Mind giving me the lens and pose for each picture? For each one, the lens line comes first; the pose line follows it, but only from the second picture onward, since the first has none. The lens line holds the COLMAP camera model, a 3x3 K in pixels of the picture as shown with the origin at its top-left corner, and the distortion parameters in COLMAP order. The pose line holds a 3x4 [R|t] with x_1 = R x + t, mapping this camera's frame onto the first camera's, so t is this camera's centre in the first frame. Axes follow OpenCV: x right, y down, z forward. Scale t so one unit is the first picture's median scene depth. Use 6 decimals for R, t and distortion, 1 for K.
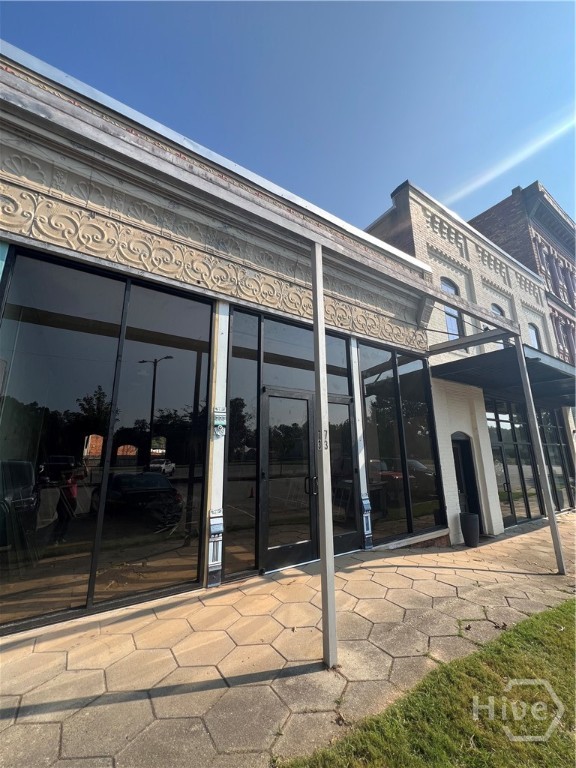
lens RADIAL K [[308.3, 0, 288.8], [0, 308.3, 381.8], [0, 0, 1]] dist [-0.003401, 0.000823]
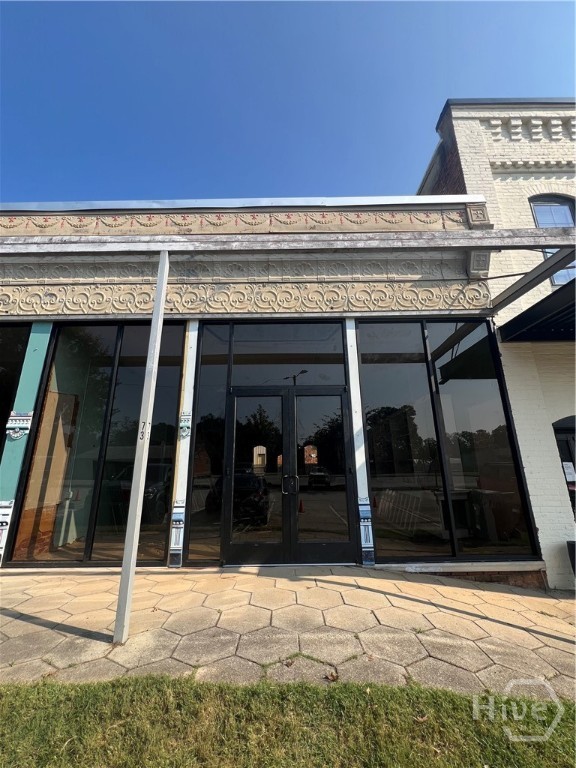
lens RADIAL K [[308.3, 0, 288.8], [0, 308.3, 381.8], [0, 0, 1]] dist [-0.003401, 0.000823]
pose [[0.834077, -0.147958, -0.531436, 0.675648], [0.131326, 0.988920, -0.069214, 0.096749], [0.535788, -0.012062, 0.844266, 0.221215]]
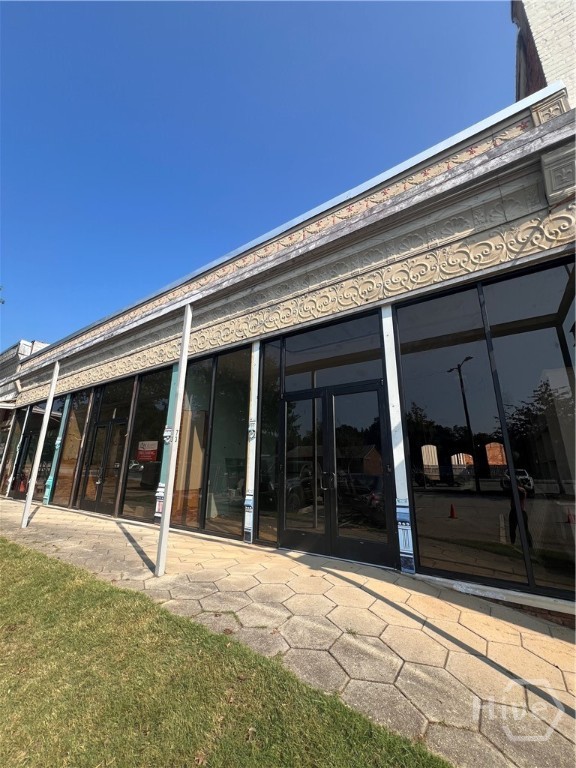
lens RADIAL K [[308.3, 0, 288.8], [0, 308.3, 381.8], [0, 0, 1]] dist [-0.003401, 0.000823]
pose [[0.381169, -0.235945, -0.893890, 1.061899], [0.200458, 0.964976, -0.169230, 0.182649], [0.902511, -0.114682, 0.415116, 0.545470]]
